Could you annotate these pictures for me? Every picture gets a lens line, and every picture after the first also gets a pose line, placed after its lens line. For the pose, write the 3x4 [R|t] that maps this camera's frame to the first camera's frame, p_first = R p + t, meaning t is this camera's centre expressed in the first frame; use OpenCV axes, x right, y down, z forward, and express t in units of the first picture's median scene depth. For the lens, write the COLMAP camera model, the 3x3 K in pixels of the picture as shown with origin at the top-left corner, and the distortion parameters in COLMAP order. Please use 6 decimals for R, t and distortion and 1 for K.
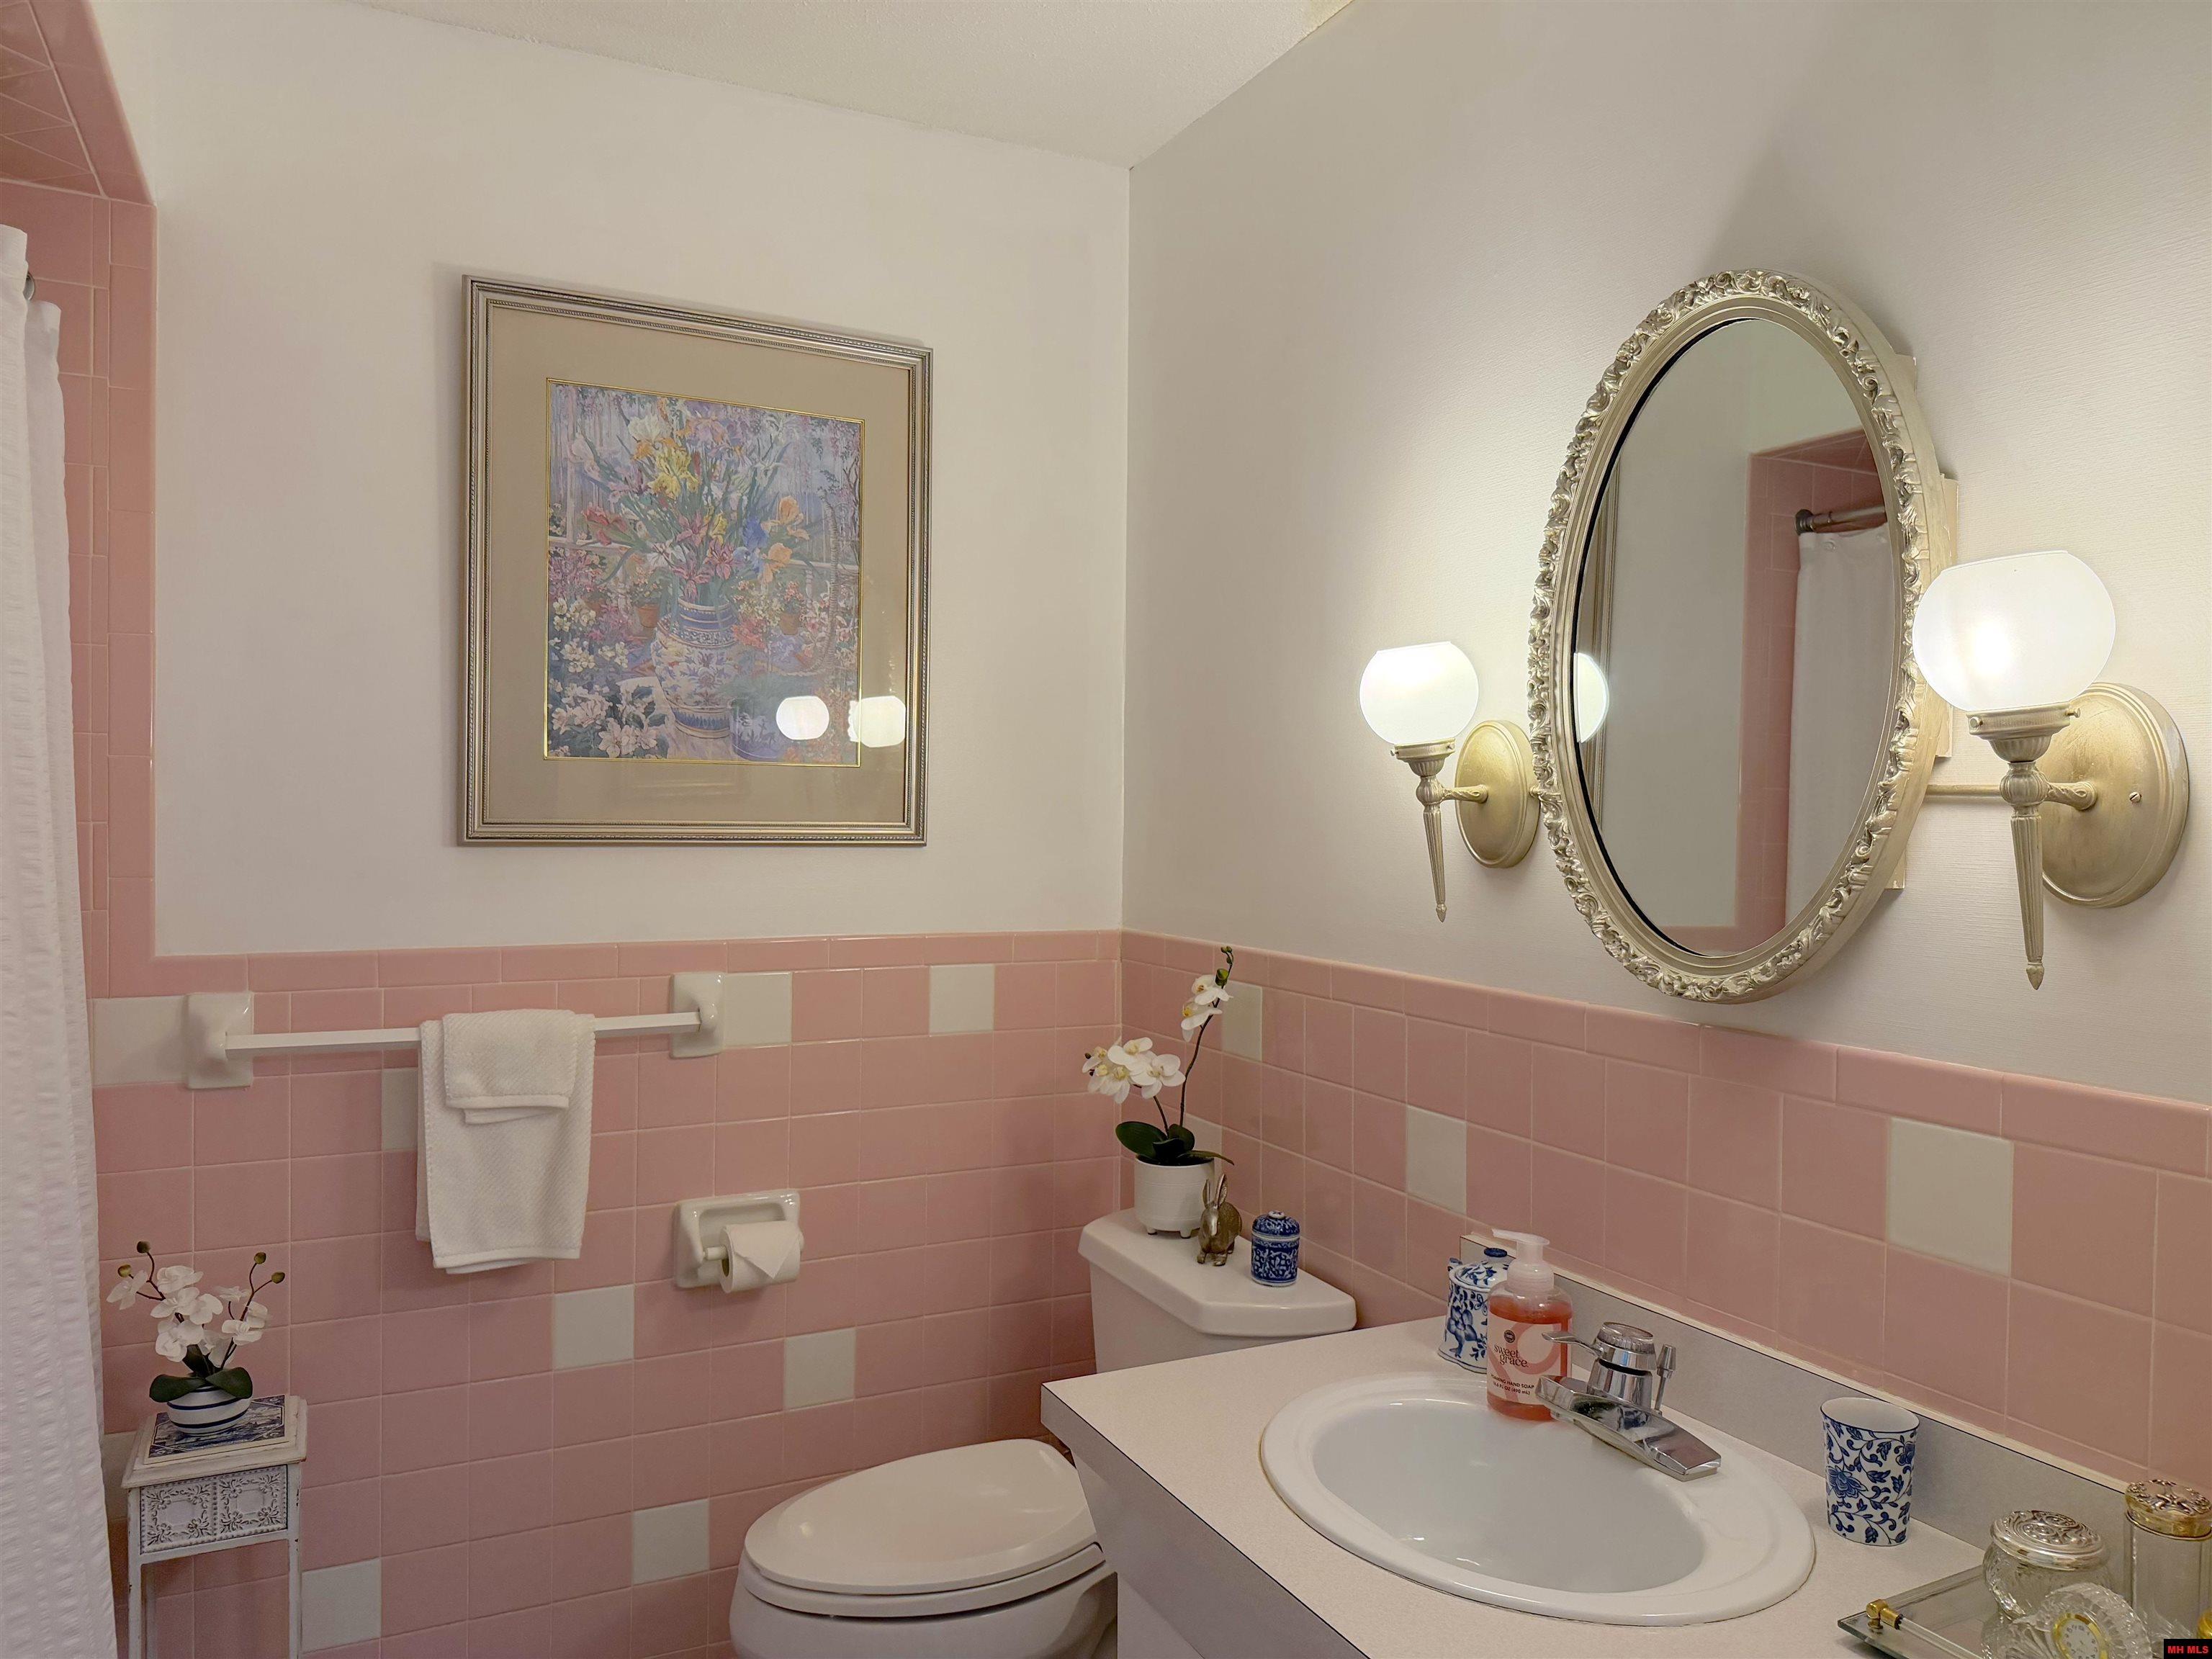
lens RADIAL K [[1544.6, 0, 1103.1], [0, 1544.6, 825.8], [0, 0, 1]] dist [0.114394, -0.183186]
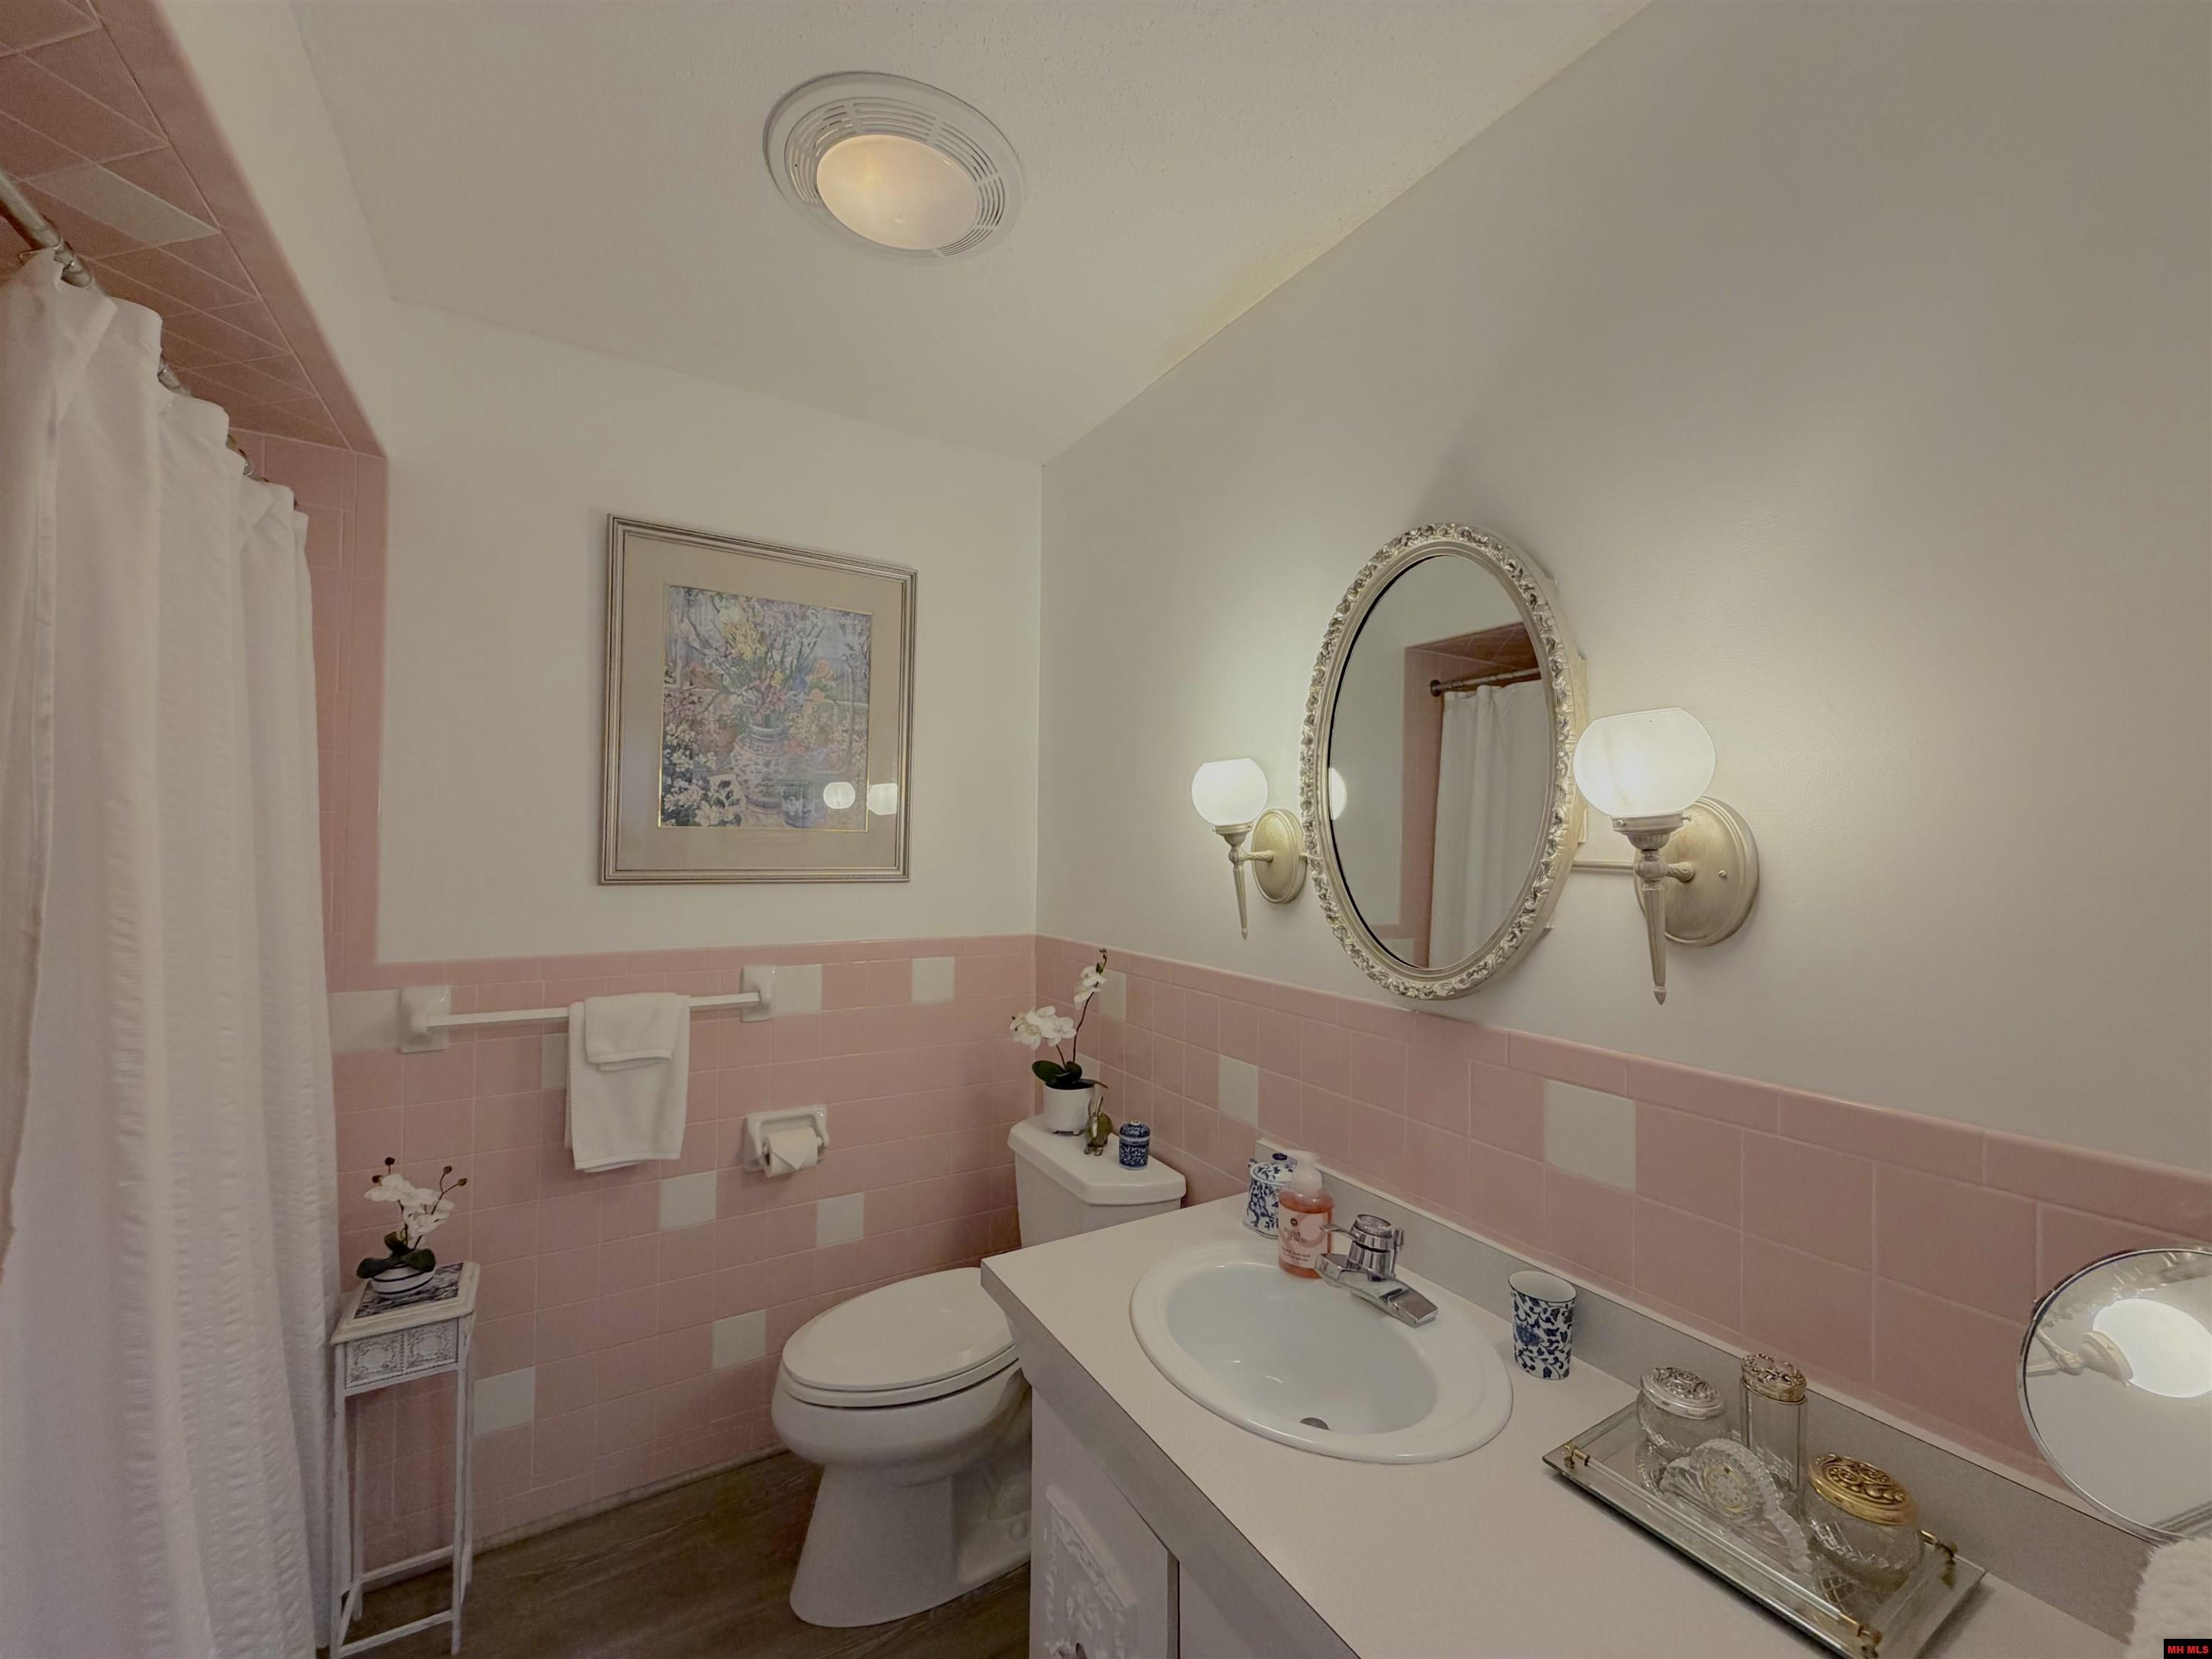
lens RADIAL K [[880.7, 0, 1099.5], [0, 880.7, 830.1], [0, 0, 1]] dist [-0.000353, 0.000199]
pose [[0.996398, 0.002032, 0.084779, 0.000537], [0.000217, 0.999649, -0.026508, -0.025313], [-0.084803, 0.026431, 0.996047, 0.147801]]
